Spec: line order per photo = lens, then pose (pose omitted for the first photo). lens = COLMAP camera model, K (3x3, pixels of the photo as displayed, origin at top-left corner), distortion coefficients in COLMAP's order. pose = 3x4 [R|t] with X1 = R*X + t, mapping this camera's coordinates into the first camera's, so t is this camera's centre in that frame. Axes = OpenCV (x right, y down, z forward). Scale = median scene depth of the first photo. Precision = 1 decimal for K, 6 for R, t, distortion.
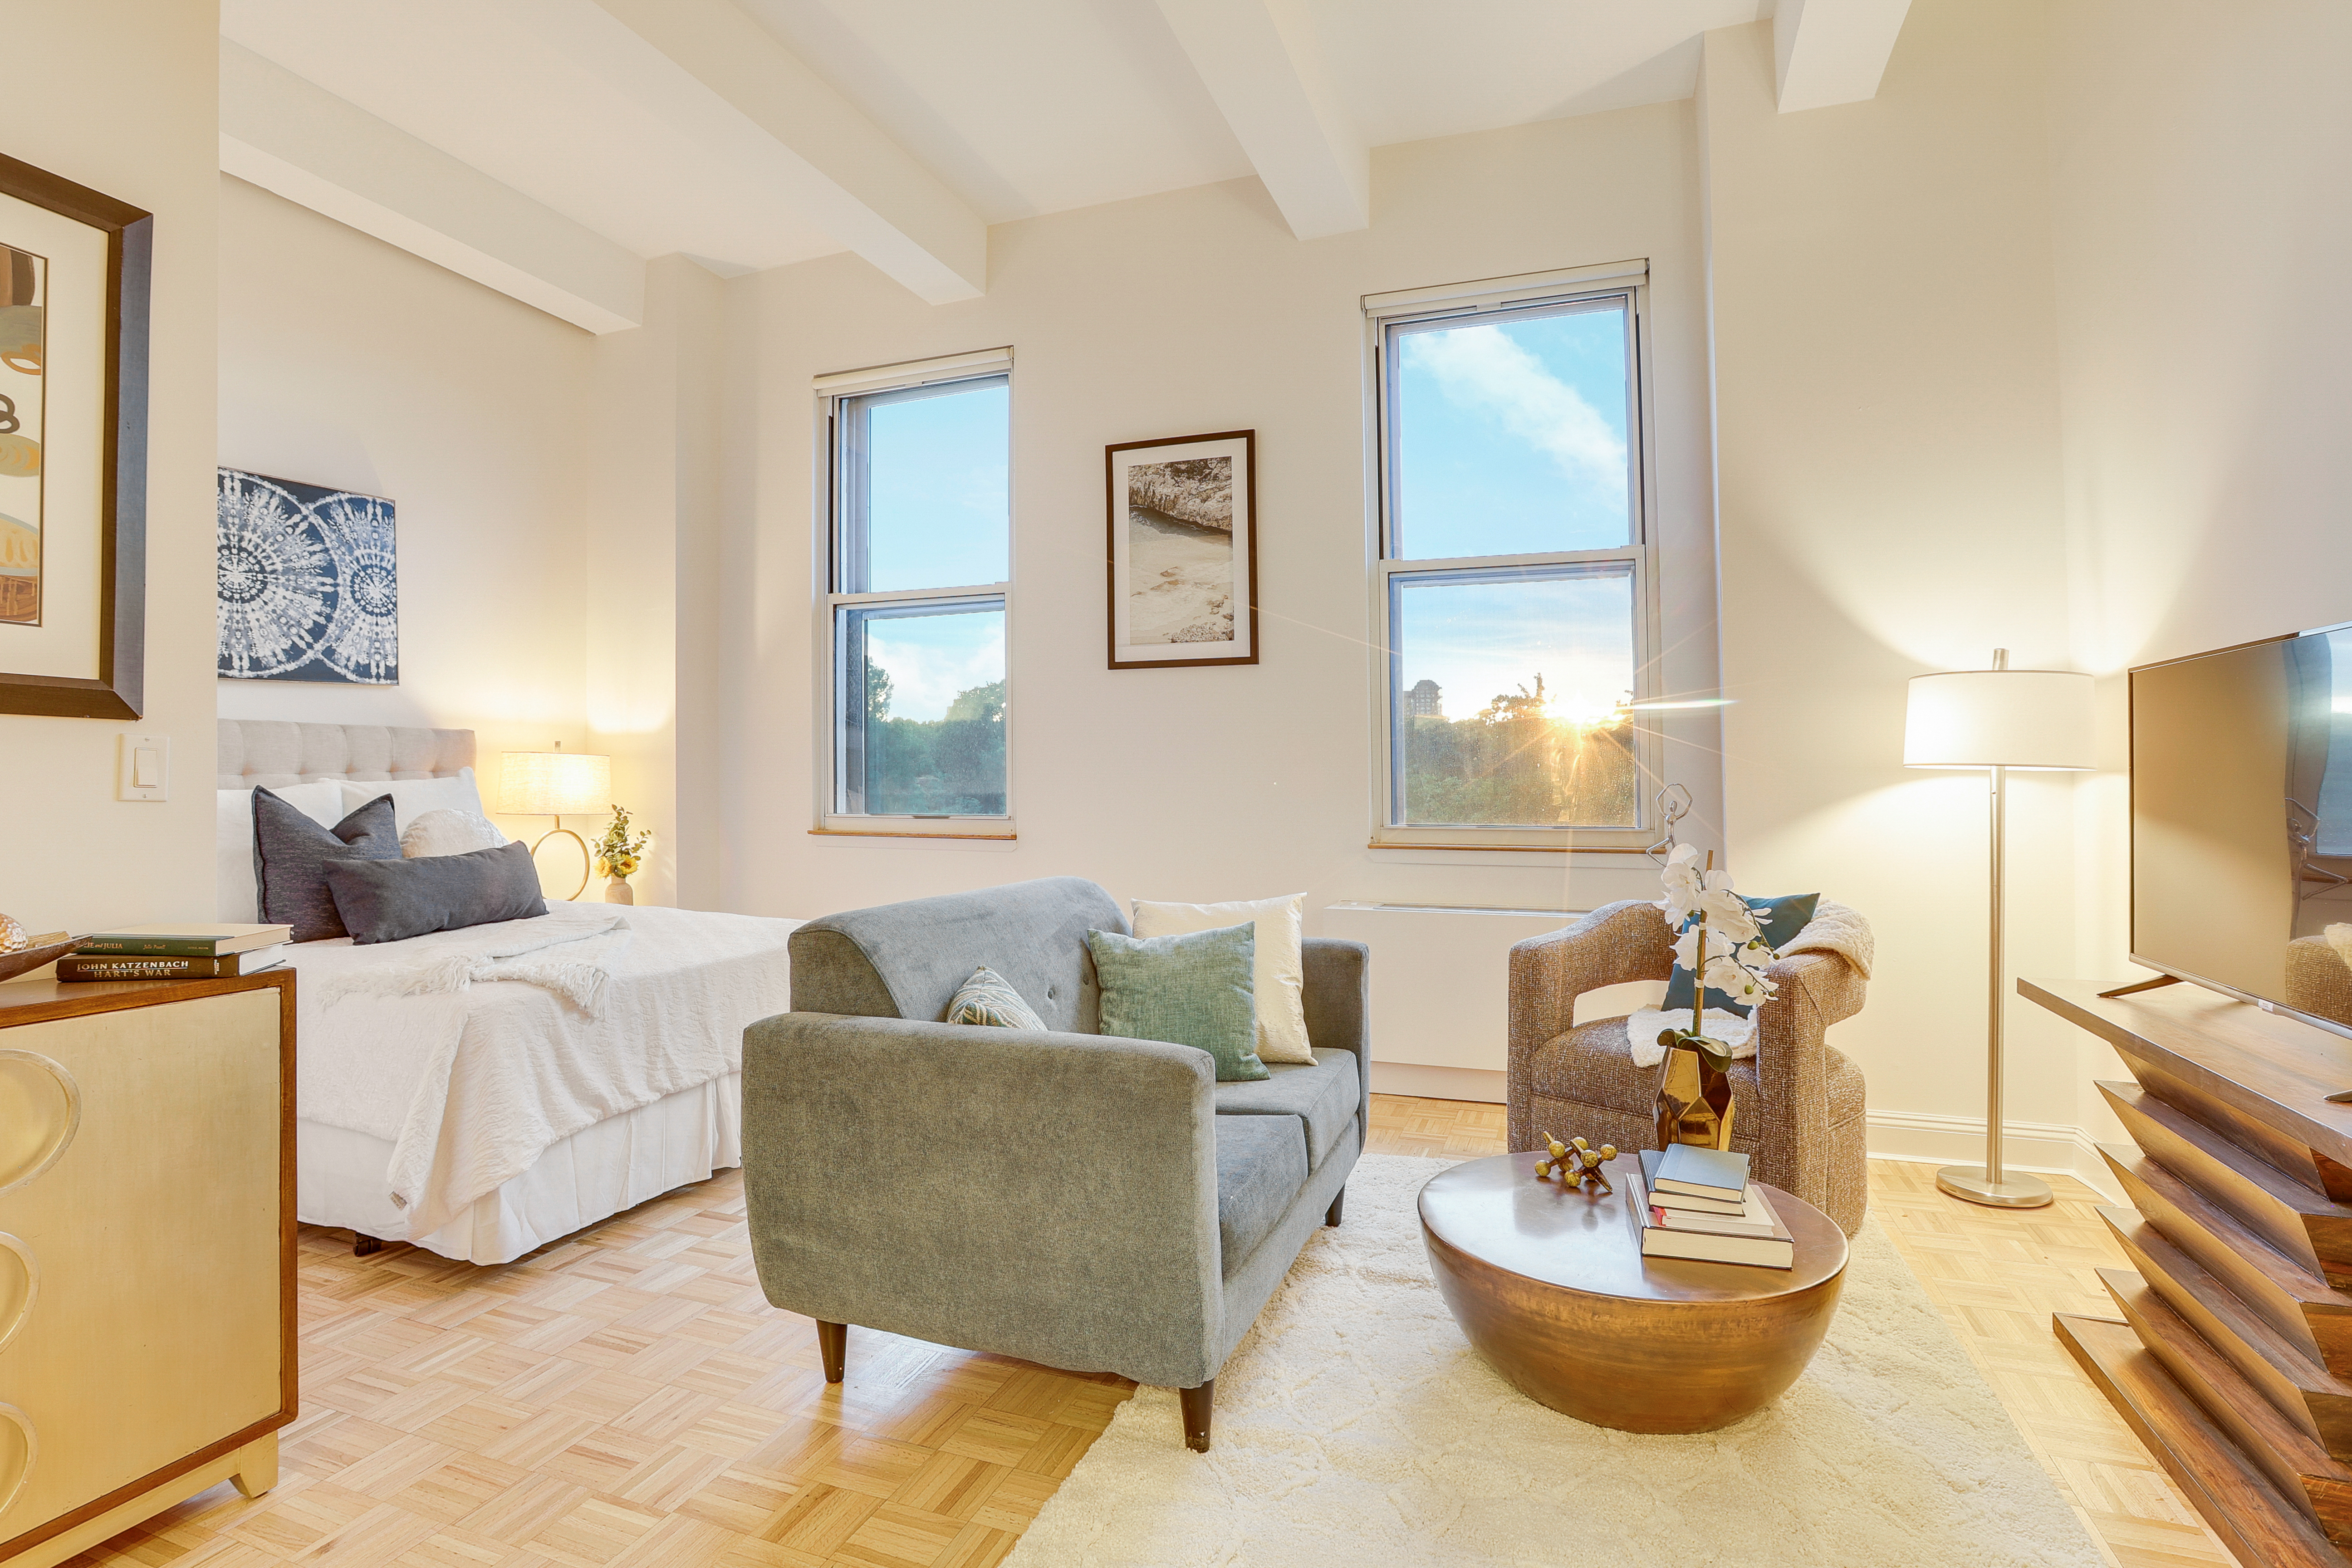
lens RADIAL K [[1100.6, 0, 1174.1], [0, 1100.6, 790.2], [0, 0, 1]] dist [-0.047520, 0.019077]
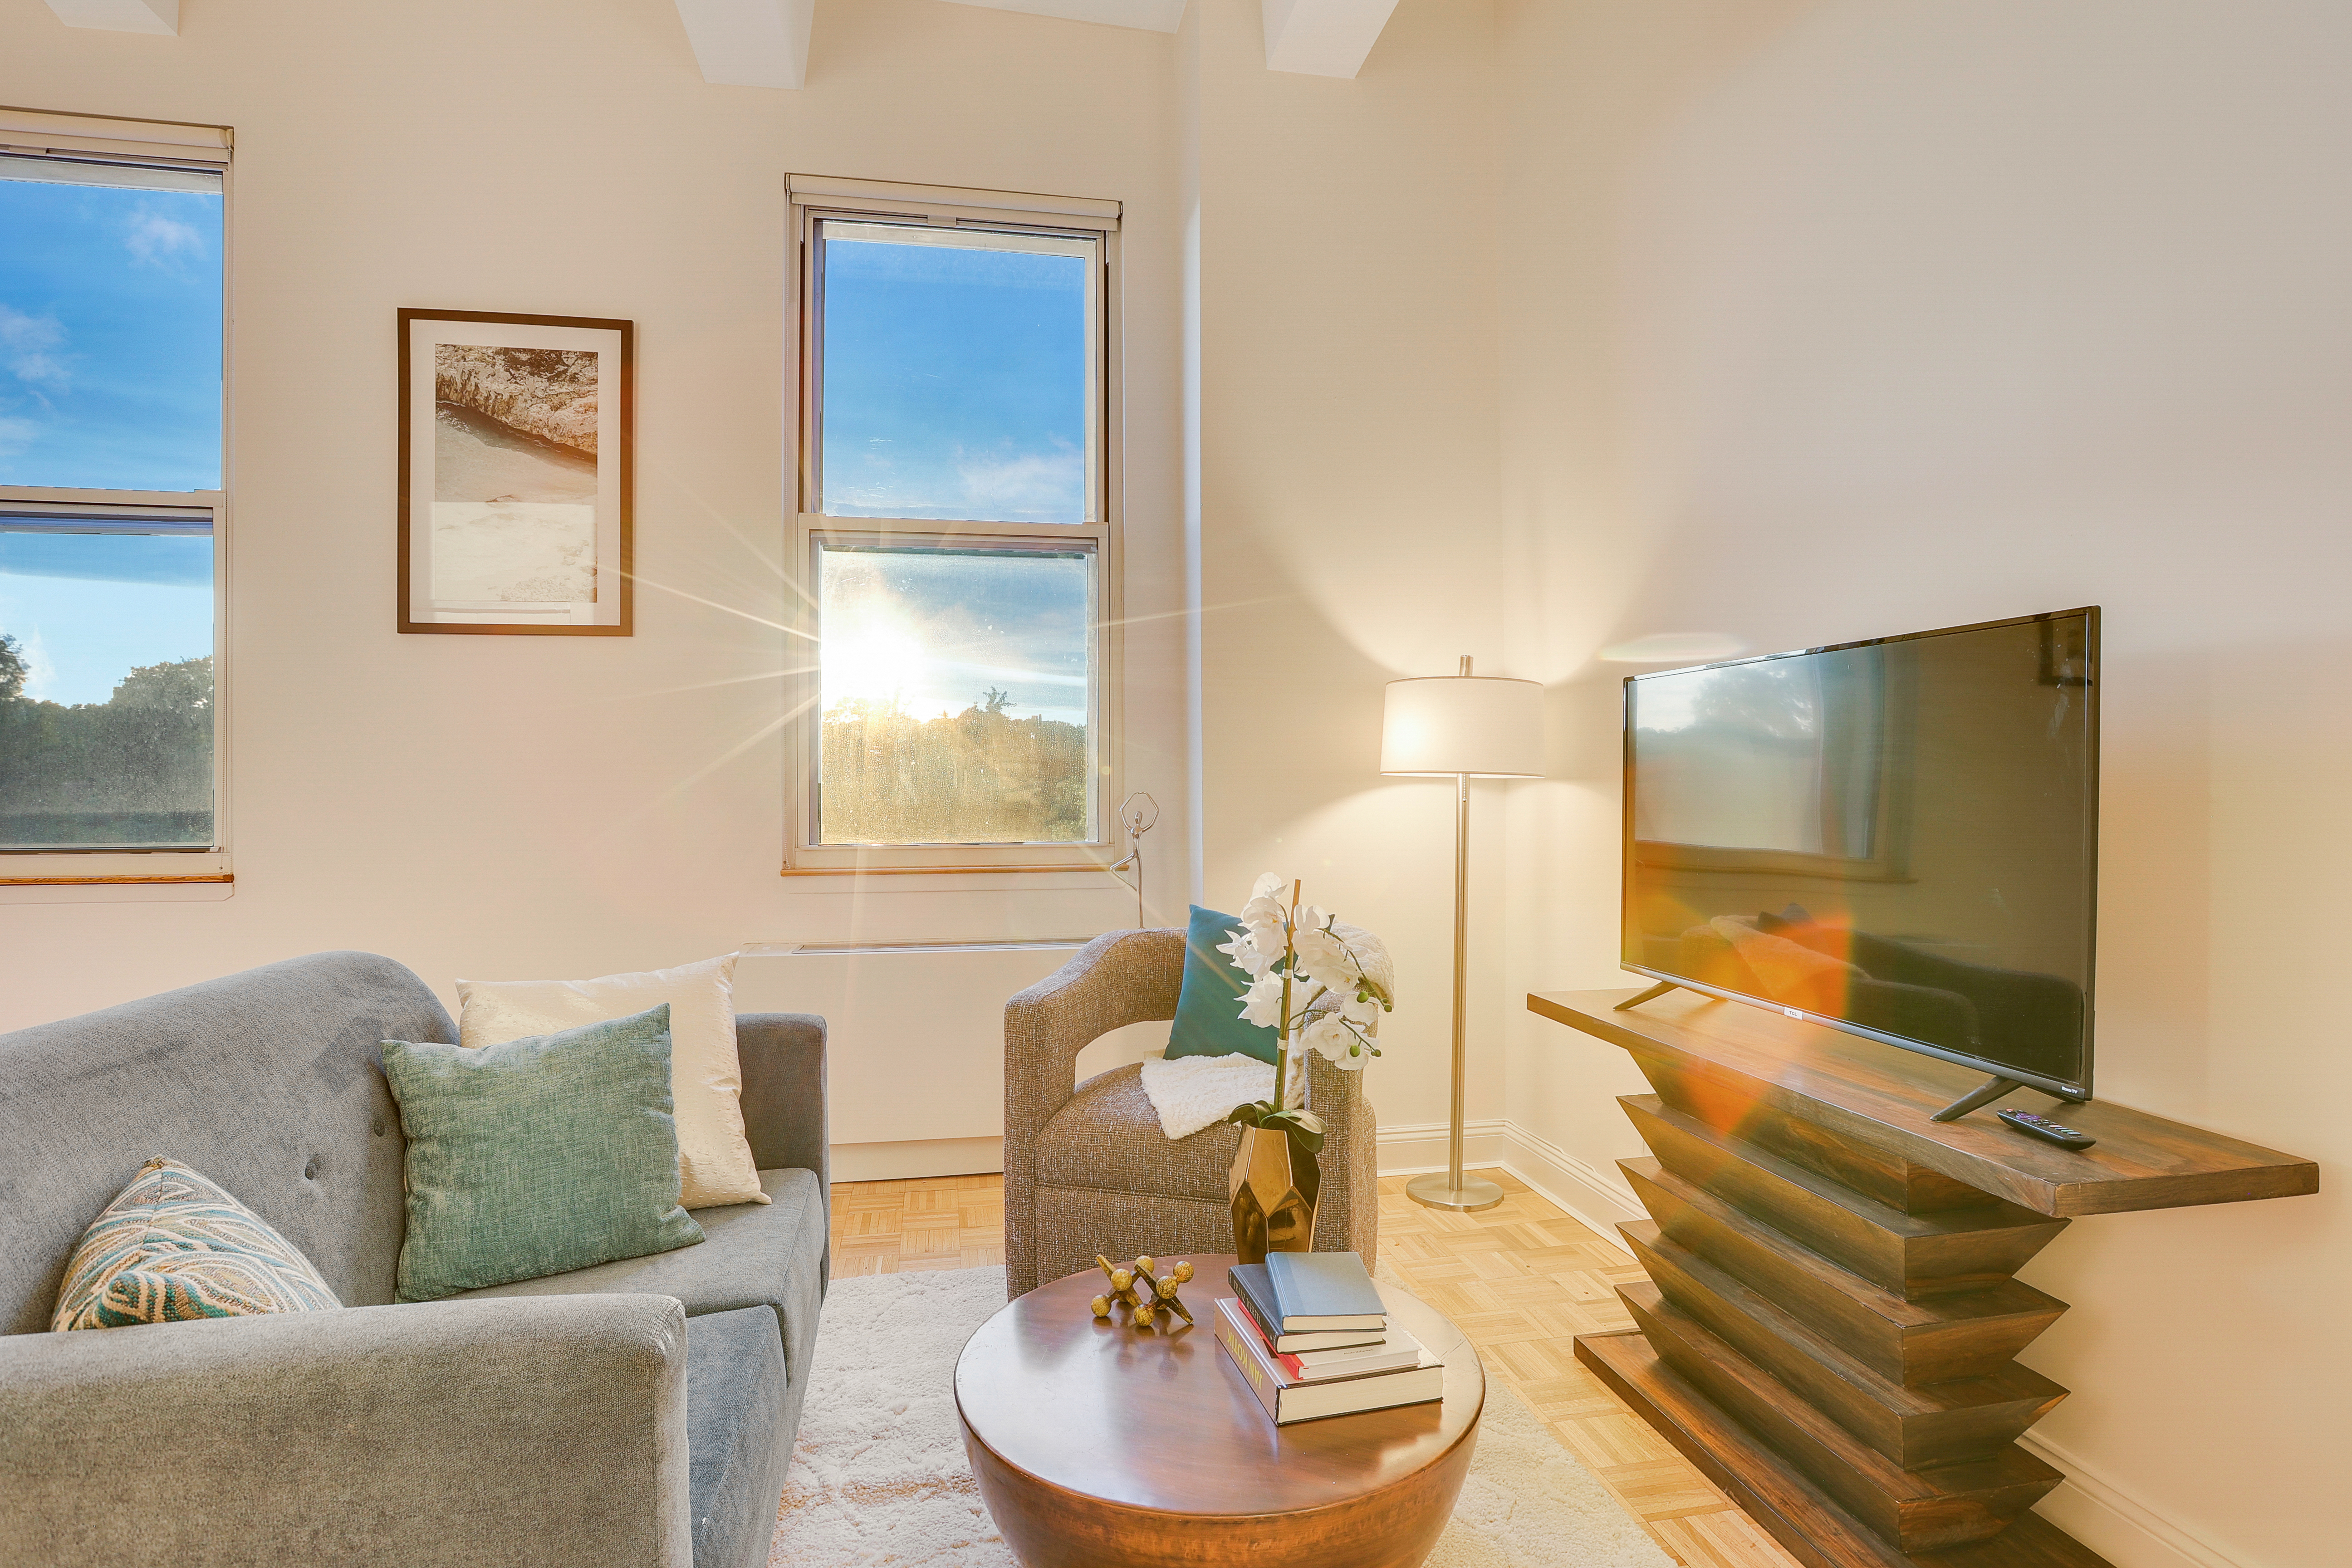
lens RADIAL K [[1188.5, 0, 1169.2], [0, 1188.5, 777.0], [0, 0, 1]] dist [-0.051900, 0.025178]
pose [[0.859366, -0.000162, 0.511360, -0.024242], [0.008534, 0.999865, -0.014024, -0.005648], [-0.511289, 0.016416, 0.859252, 0.158907]]
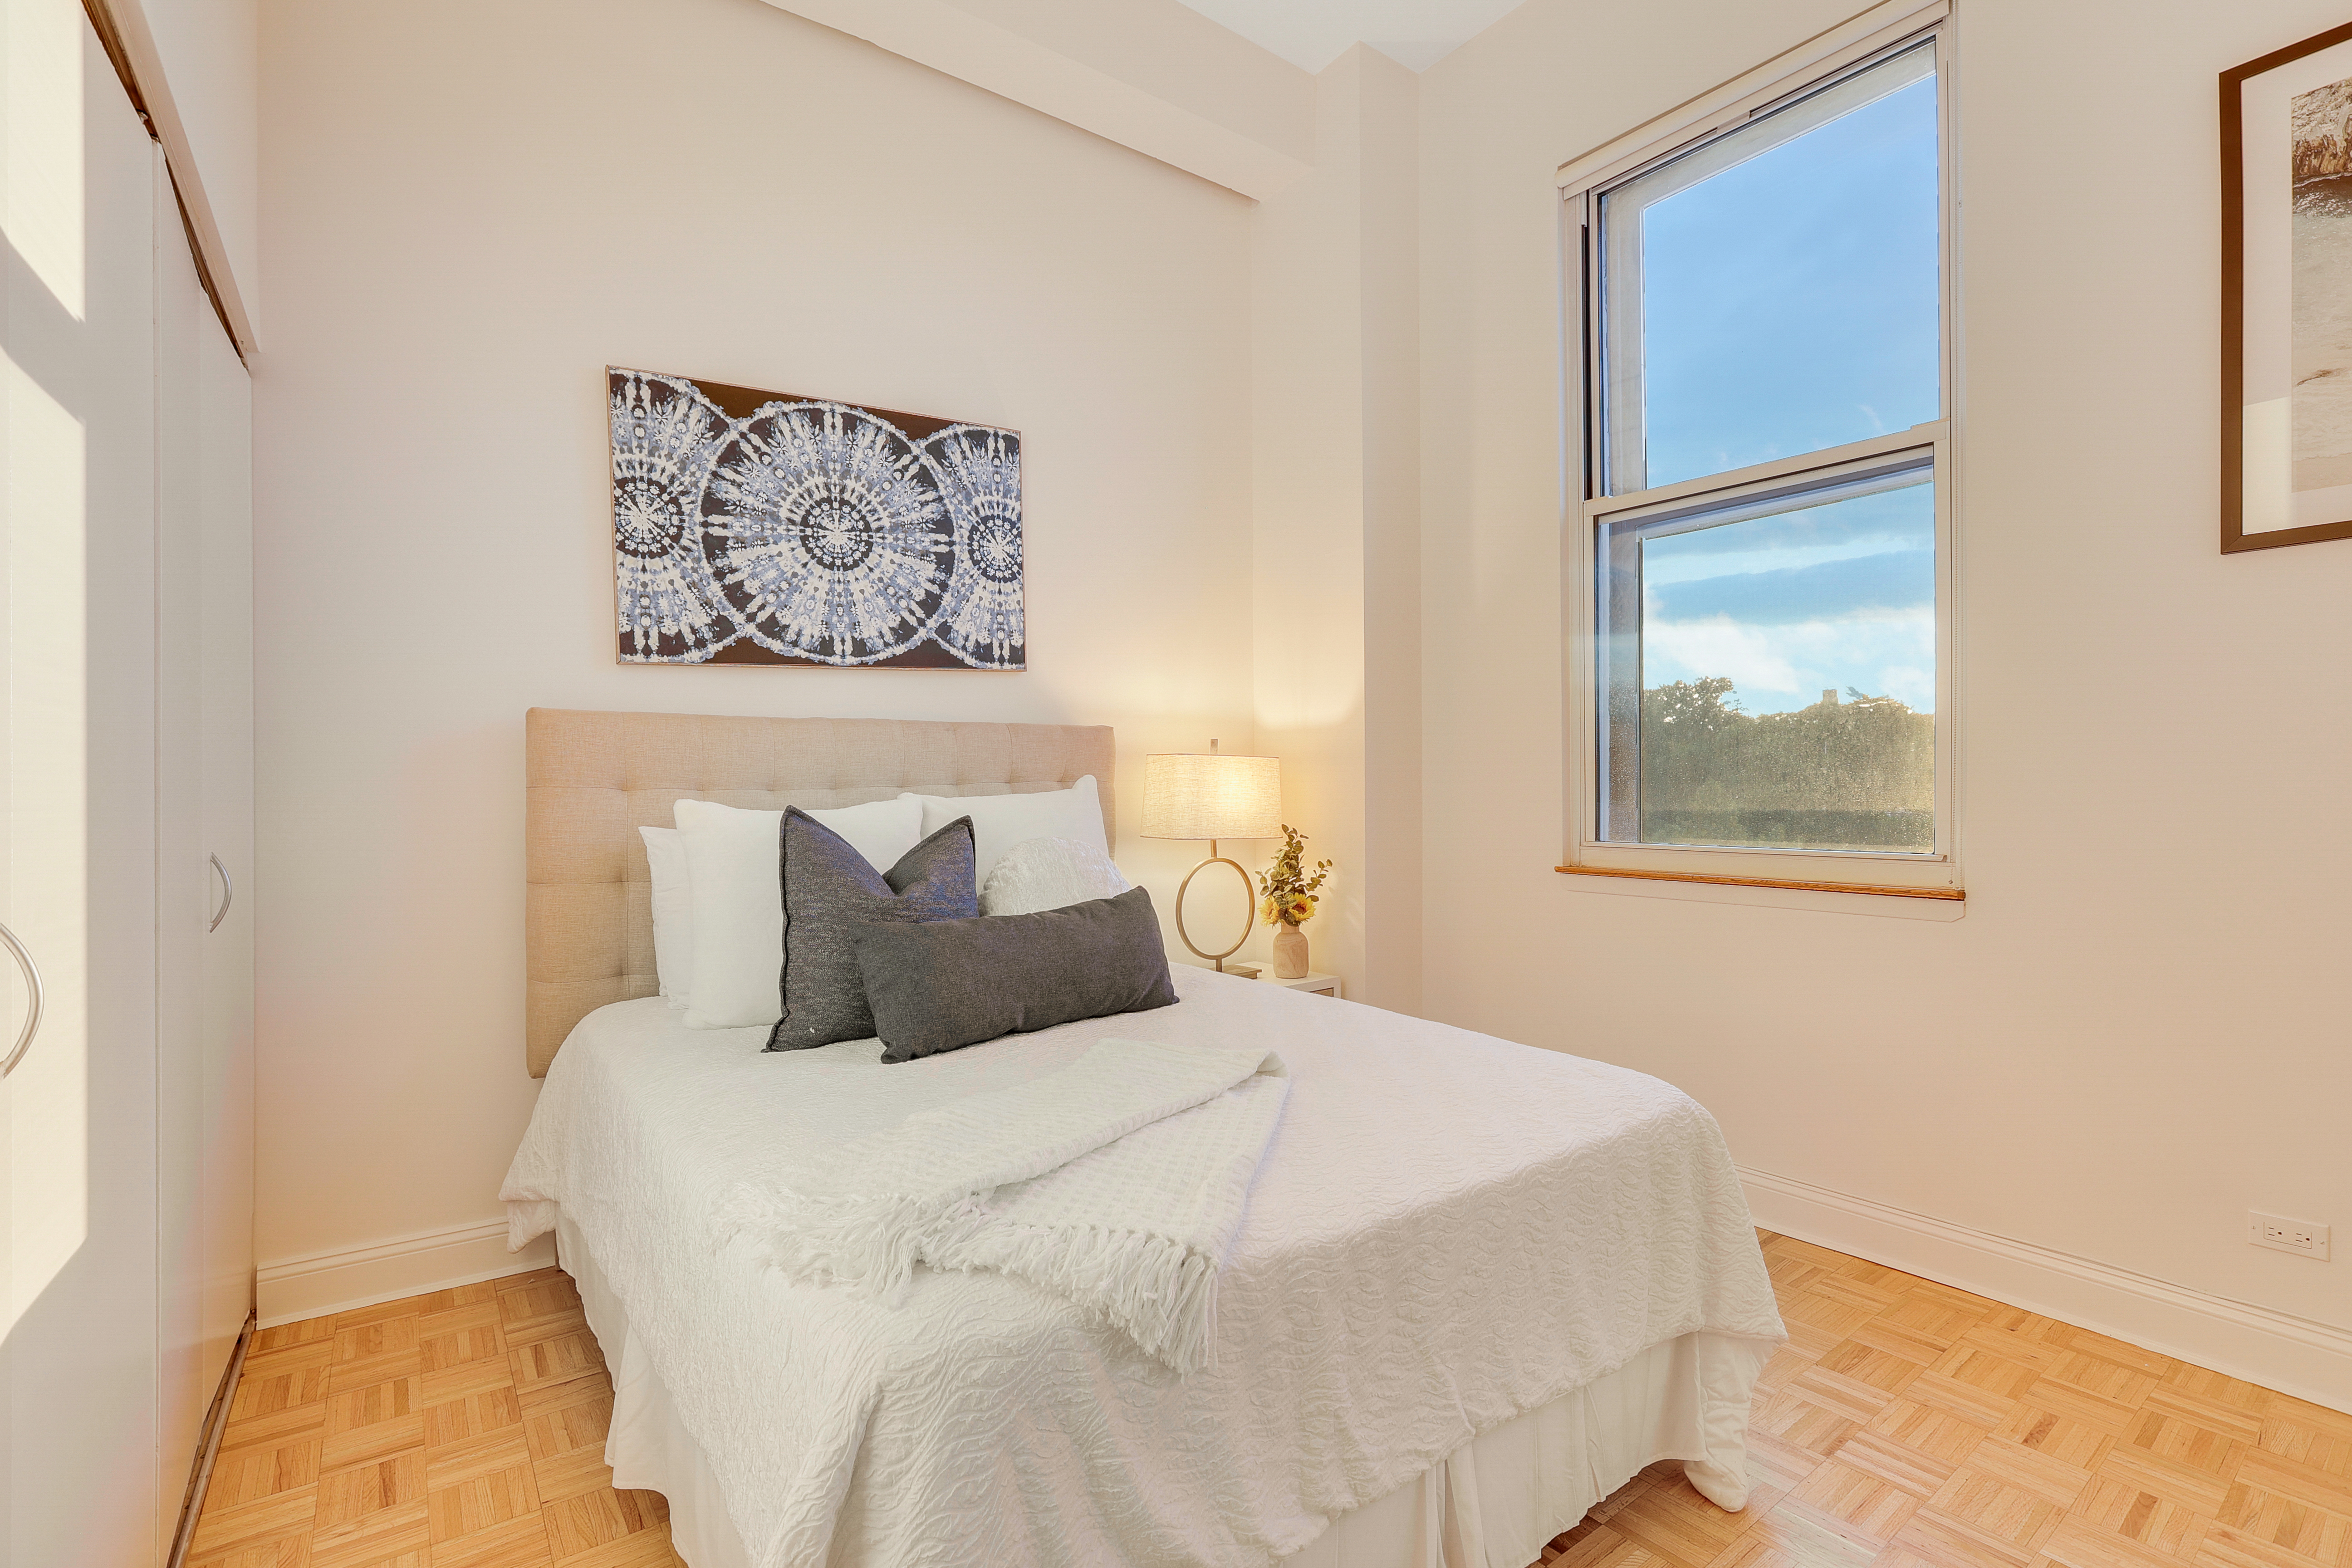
lens RADIAL K [[1121.2, 0, 1154.8], [0, 1121.2, 798.4], [0, 0, 1]] dist [0.001859, 0.000326]
pose [[0.817184, 0.001474, -0.576375, -0.198800], [0.001224, 0.999990, 0.004293, -0.010010], [0.576376, -0.004214, 0.817174, 0.437719]]
